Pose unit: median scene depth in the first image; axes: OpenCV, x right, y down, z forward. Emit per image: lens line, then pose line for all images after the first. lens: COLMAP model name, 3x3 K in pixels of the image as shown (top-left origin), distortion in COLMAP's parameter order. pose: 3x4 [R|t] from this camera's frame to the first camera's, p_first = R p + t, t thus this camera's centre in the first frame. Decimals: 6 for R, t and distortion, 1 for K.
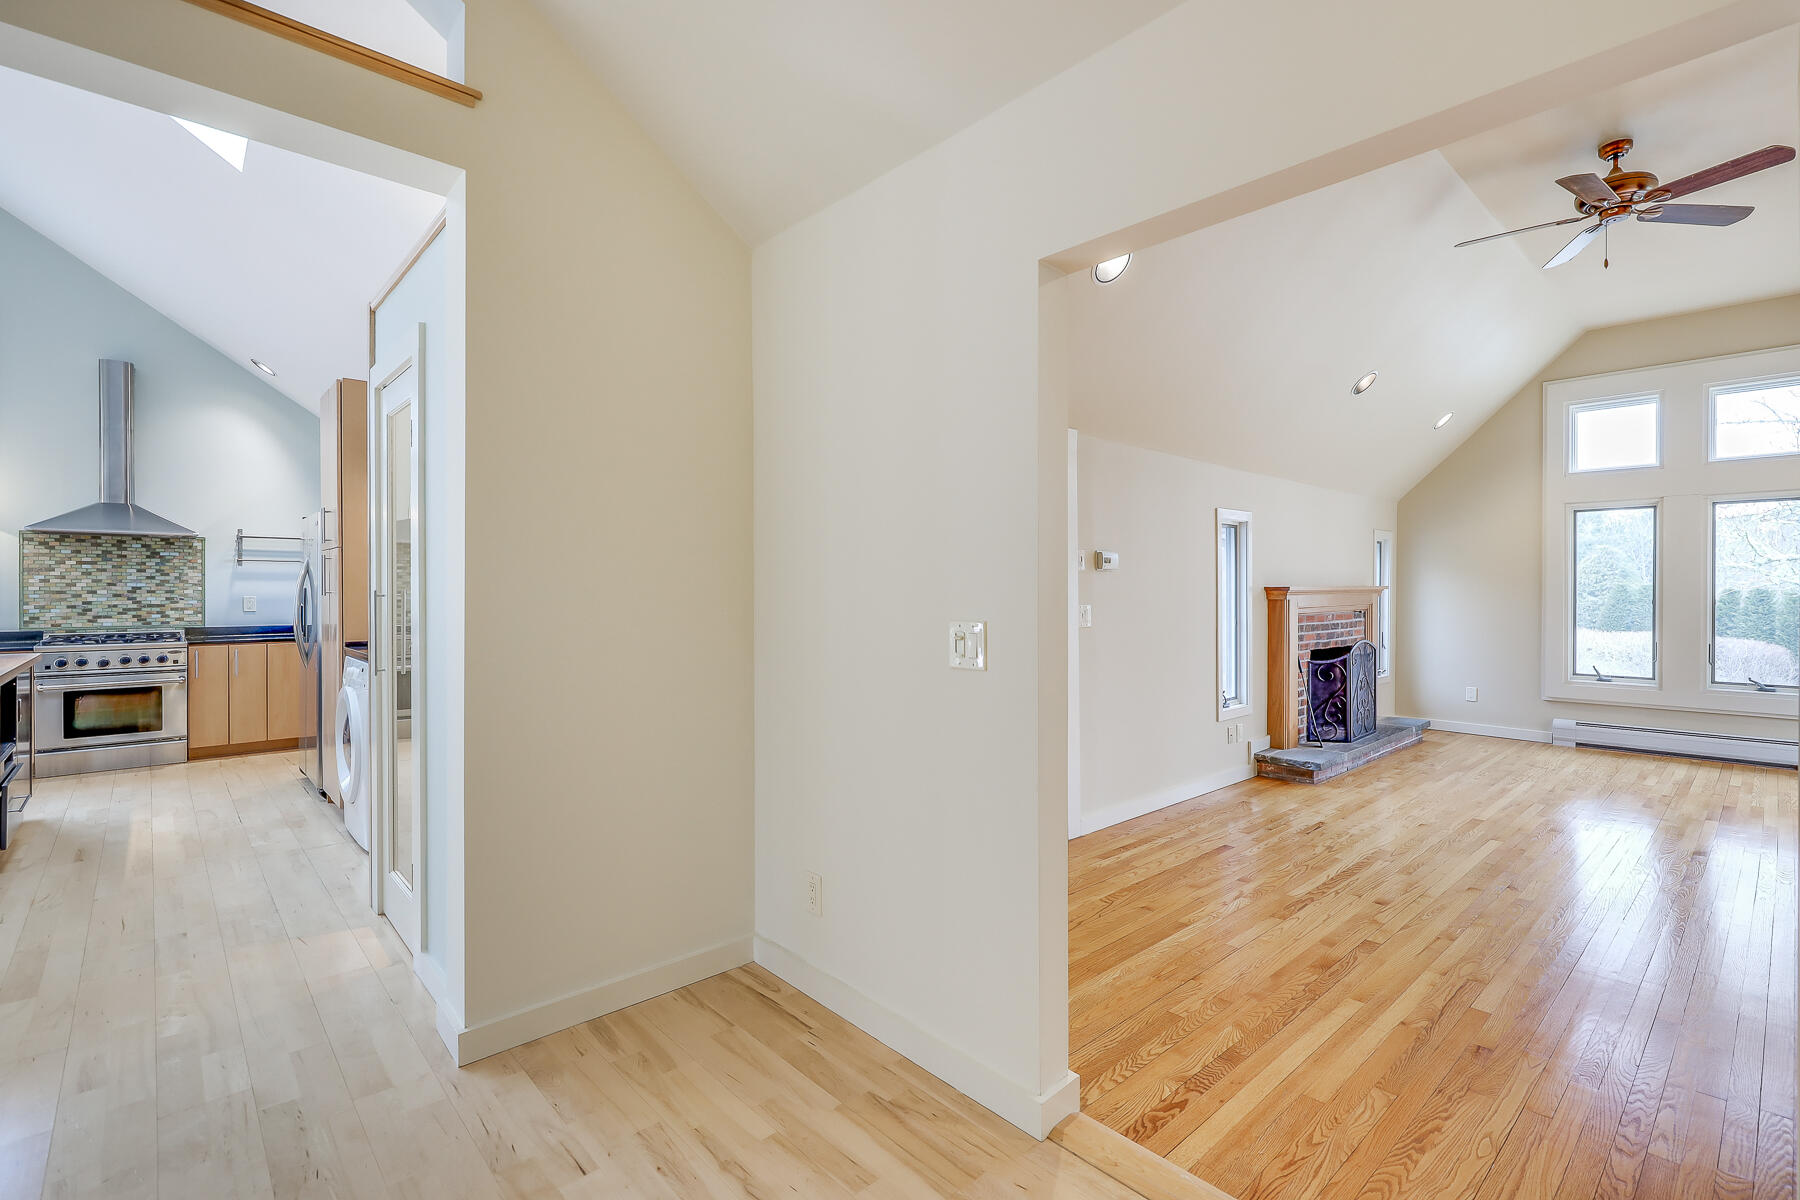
lens RADIAL K [[828.5, 0, 926.2], [0, 828.5, 595.6], [0, 0, 1]] dist [0.000474, 0.000814]
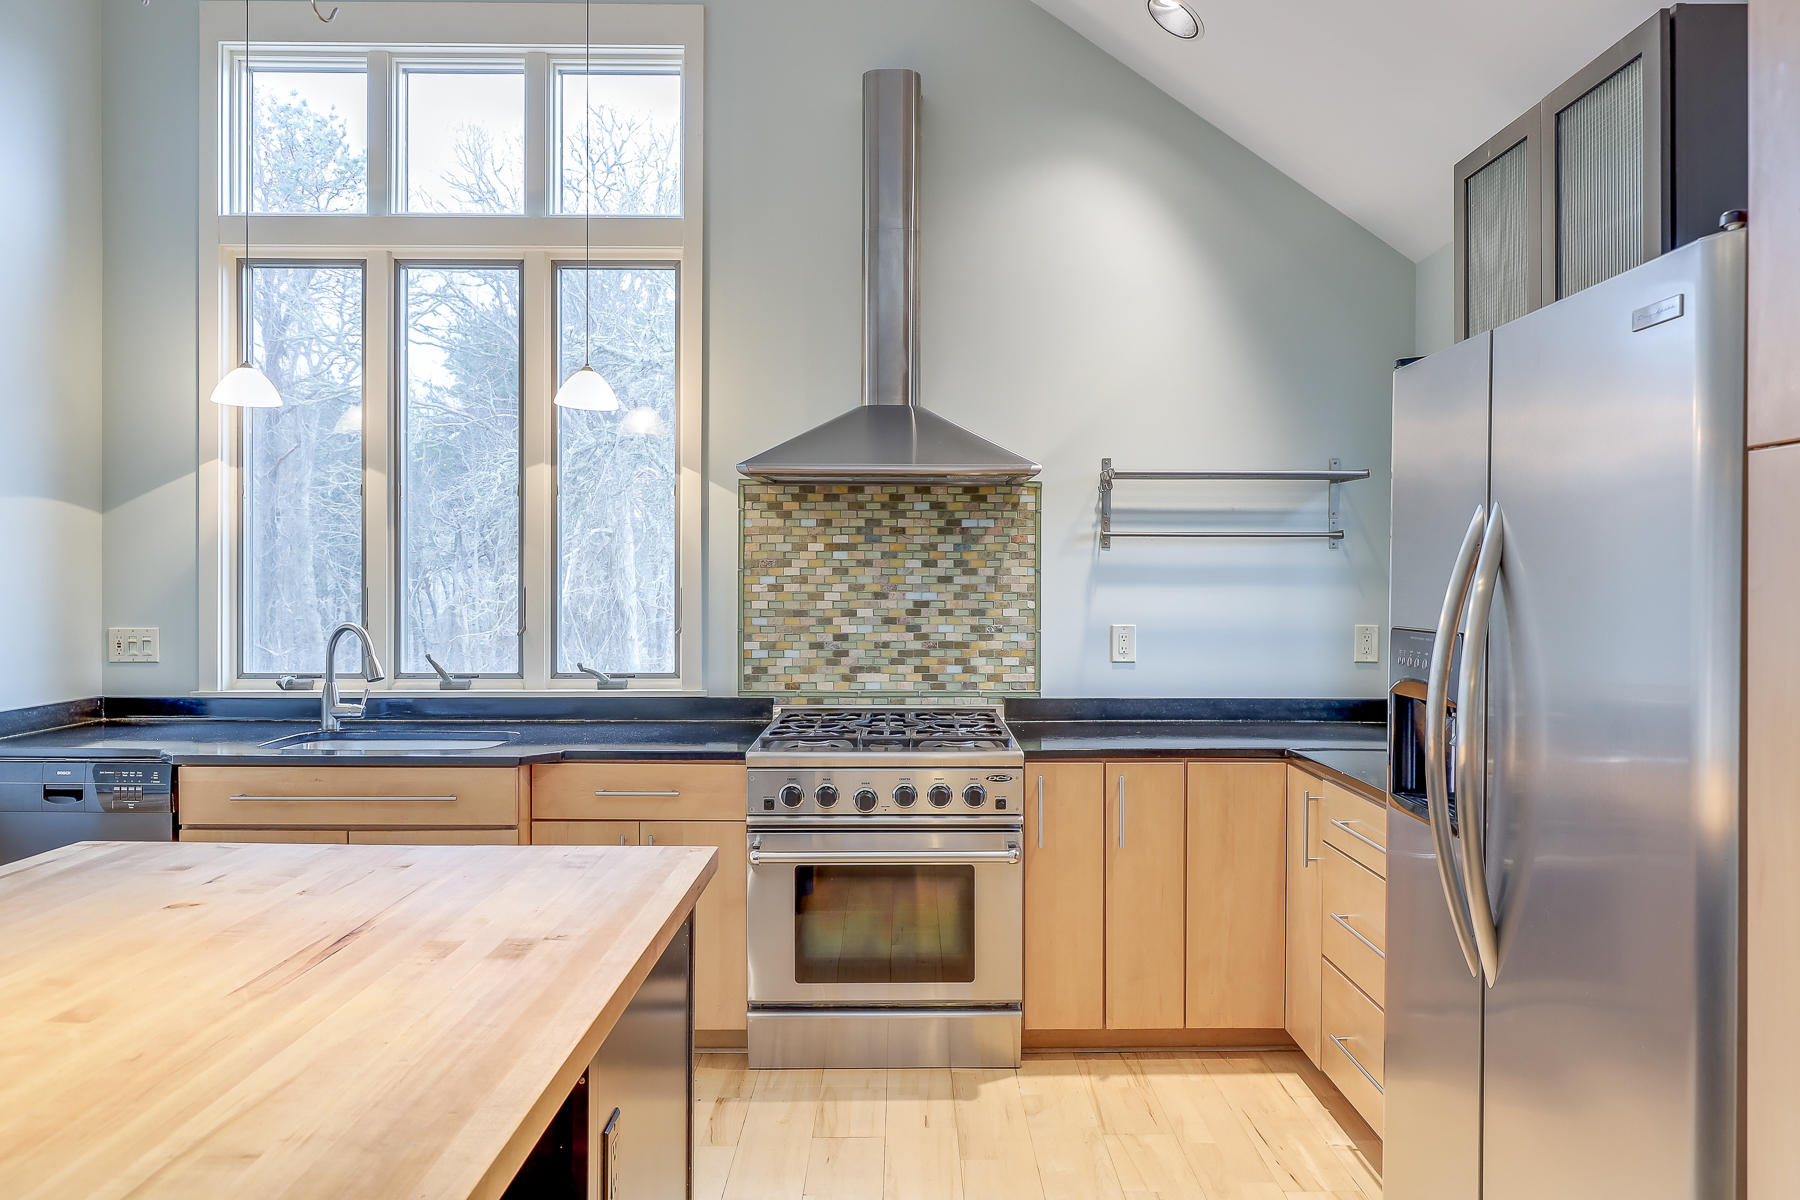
lens RADIAL K [[1196.2, 0, 922.7], [0, 1196.2, 582.3], [0, 0, 1]] dist [-0.000966, -0.000591]
pose [[0.740549, 0.003207, -0.671995, -0.544158], [-0.005490, 0.999984, -0.001278, -0.019932], [0.671980, 0.004636, 0.740555, 0.550377]]
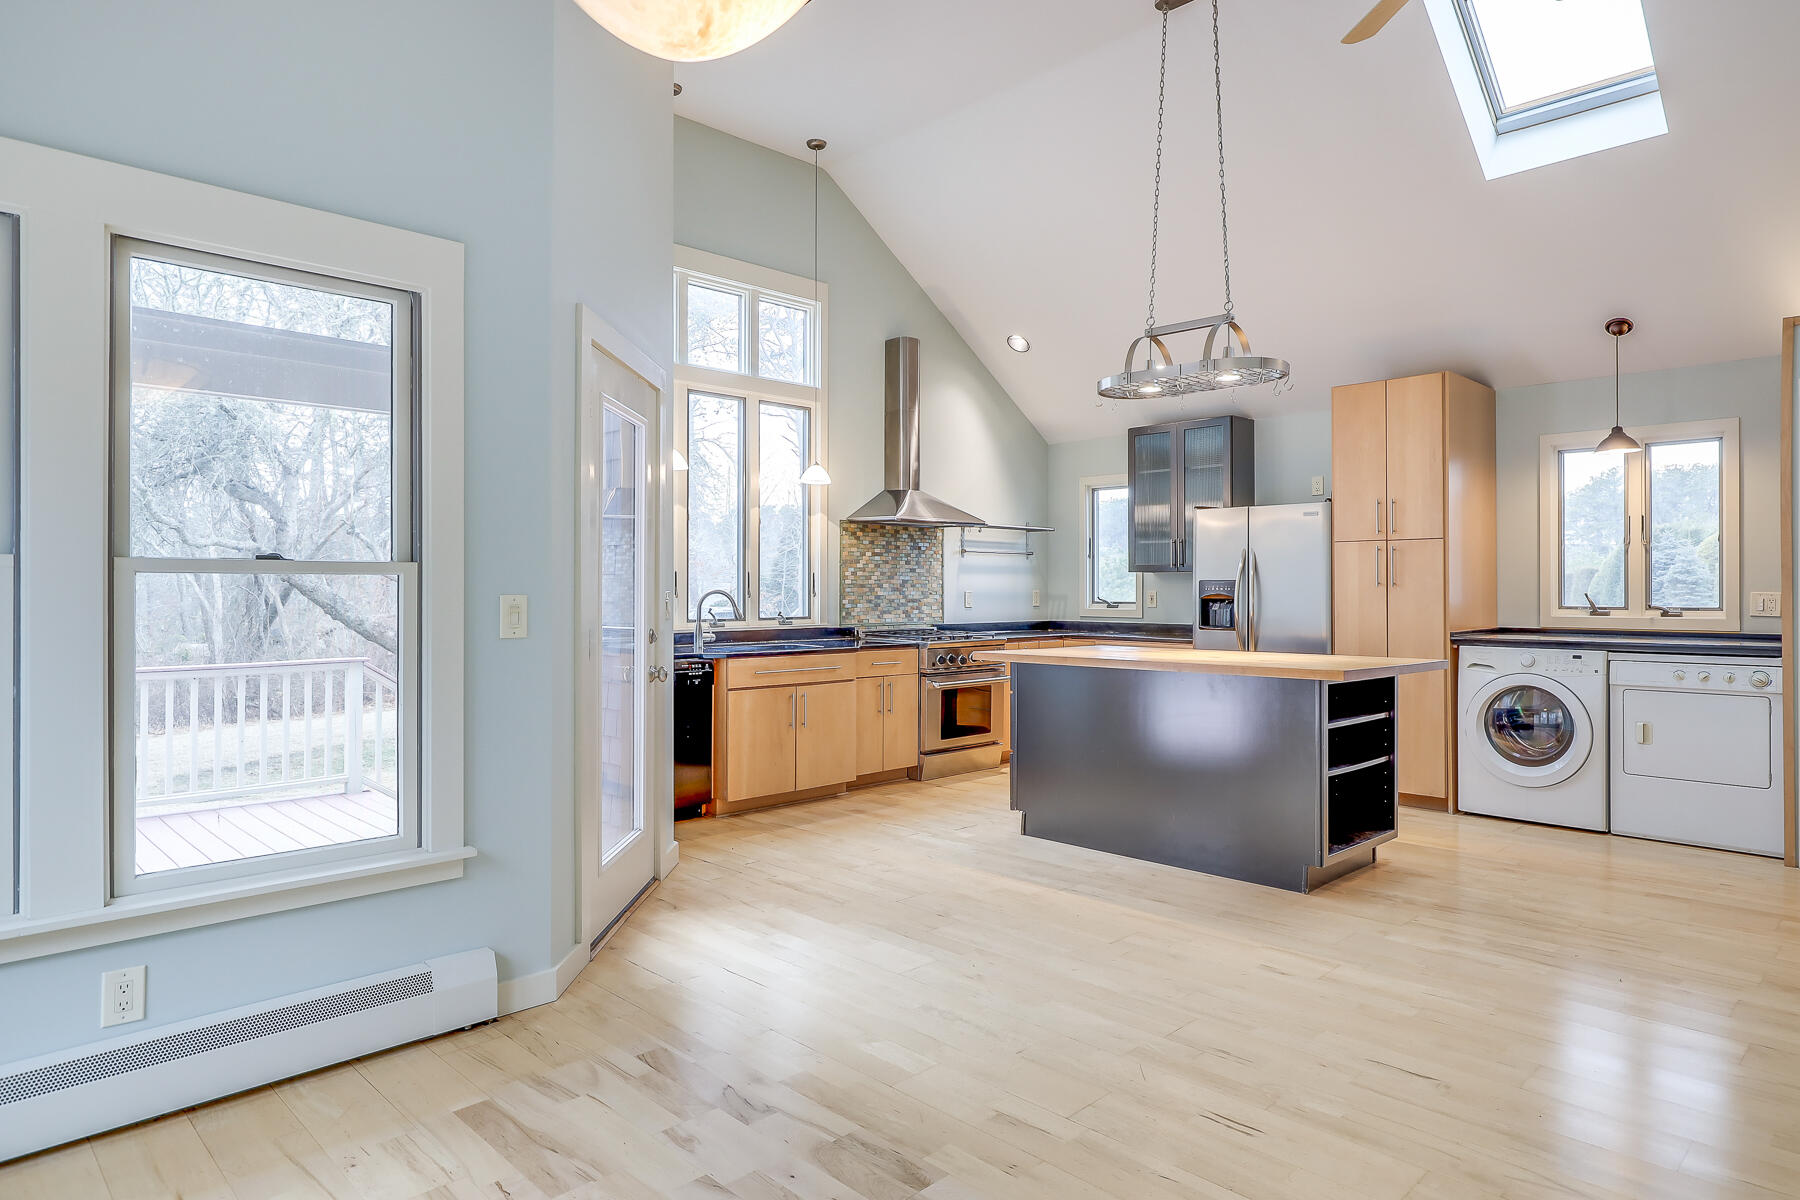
lens RADIAL K [[1069.8, 0, 896.8], [0, 1069.8, 588.3], [0, 0, 1]] dist [-0.000465, -0.000247]
pose [[0.999710, -0.000405, 0.024086, -1.011899], [0.000564, 0.999978, -0.006622, 0.006643], [-0.024083, 0.006634, 0.999688, -0.201685]]
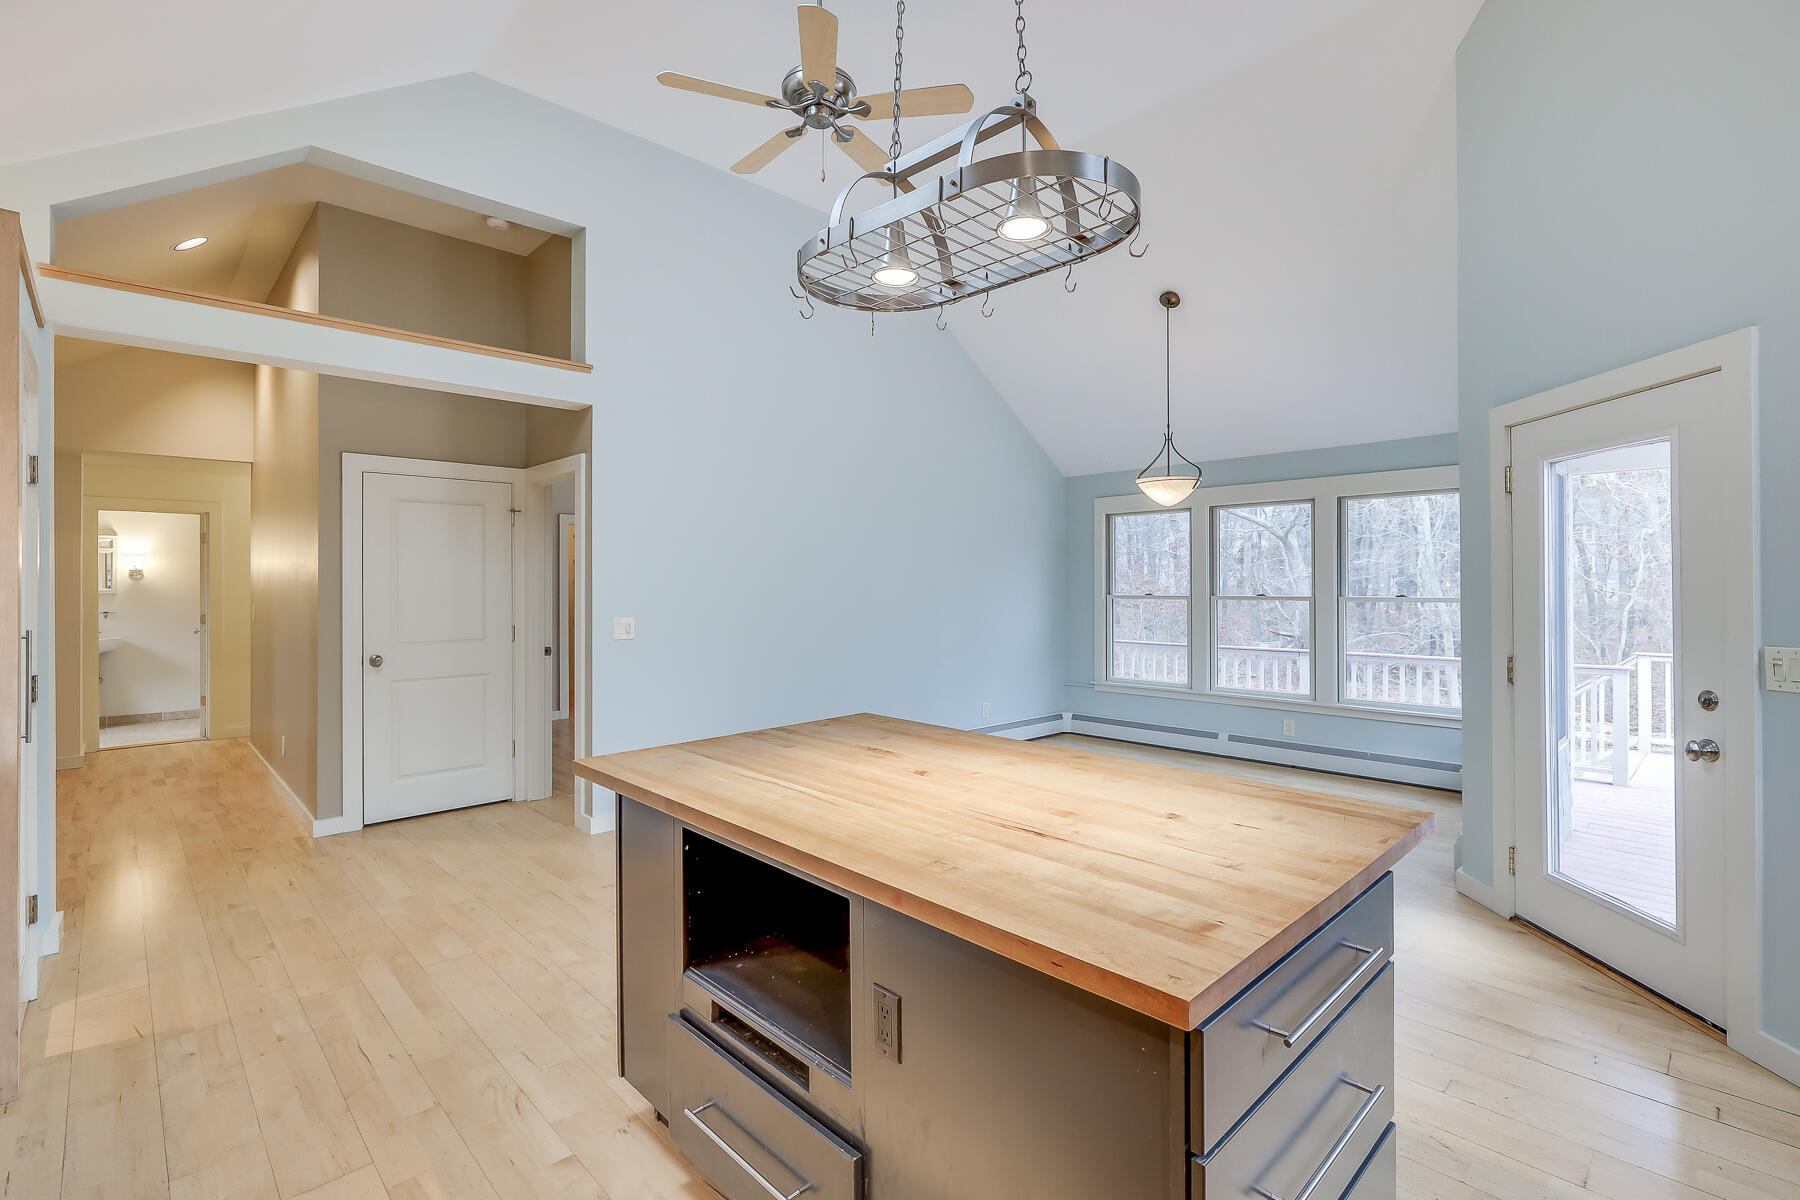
lens RADIAL K [[821.9, 0, 915.6], [0, 821.9, 579.5], [0, 0, 1]] dist [-0.001394, -0.000207]
pose [[-0.999783, 0.005315, -0.020152, -0.758565], [0.005267, 0.999983, 0.002427, -0.031562], [0.020164, 0.002320, -0.999794, 0.934890]]
